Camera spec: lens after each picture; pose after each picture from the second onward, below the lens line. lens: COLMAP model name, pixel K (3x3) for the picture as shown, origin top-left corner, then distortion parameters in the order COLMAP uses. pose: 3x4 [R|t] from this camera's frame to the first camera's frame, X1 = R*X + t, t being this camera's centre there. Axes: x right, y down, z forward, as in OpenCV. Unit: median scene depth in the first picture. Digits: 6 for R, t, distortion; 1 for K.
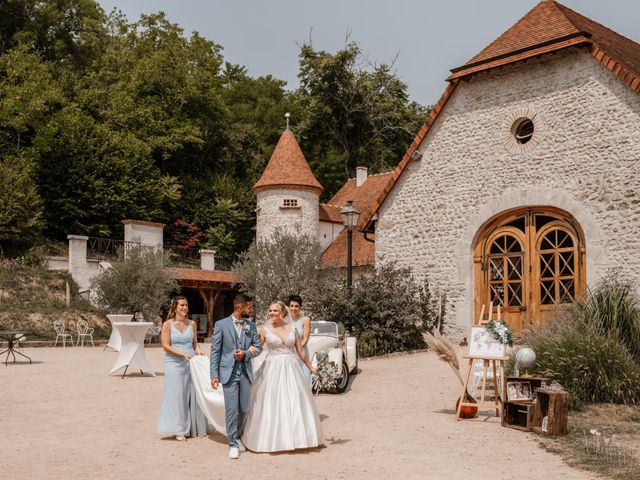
lens RADIAL K [[828.4, 0, 319.3], [0, 828.4, 225.0], [0, 0, 1]] dist [-0.006477, 0.051803]
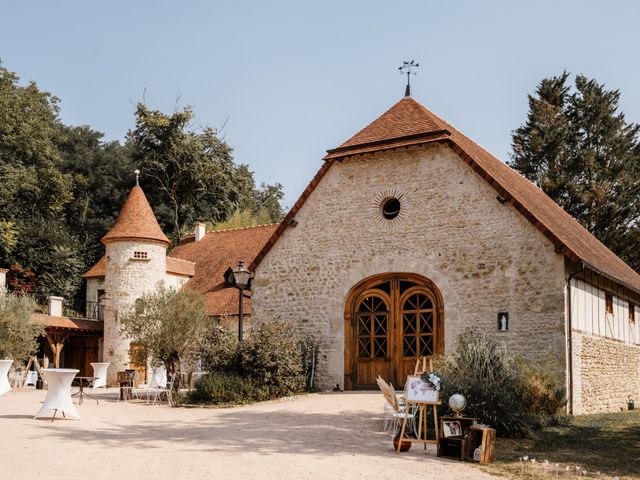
lens RADIAL K [[794.0, 0, 293.0], [0, 794.0, 240.7], [0, 0, 1]] dist [-0.022779, -0.001167]
pose [[0.971280, 0.047357, 0.233179, -0.150820], [-0.037674, 0.998240, -0.045809, -0.010457], [-0.234938, 0.035708, 0.971354, -0.062379]]
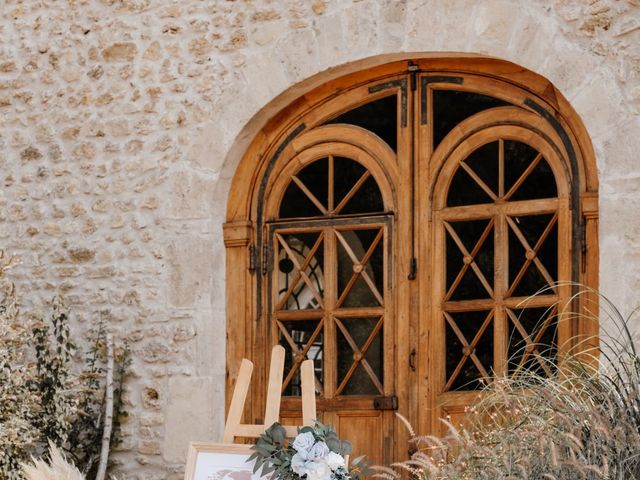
lens RADIAL K [[2306.2, 0, 320.0], [0, 2306.2, 240.0], [0, 0, 1]] dist [0.069432, -1.336536]
pose [[0.975481, 0.004277, 0.220042, 0.041695], [-0.015775, 0.998598, 0.050521, 0.001589], [-0.219517, -0.052753, 0.974181, 0.205959]]
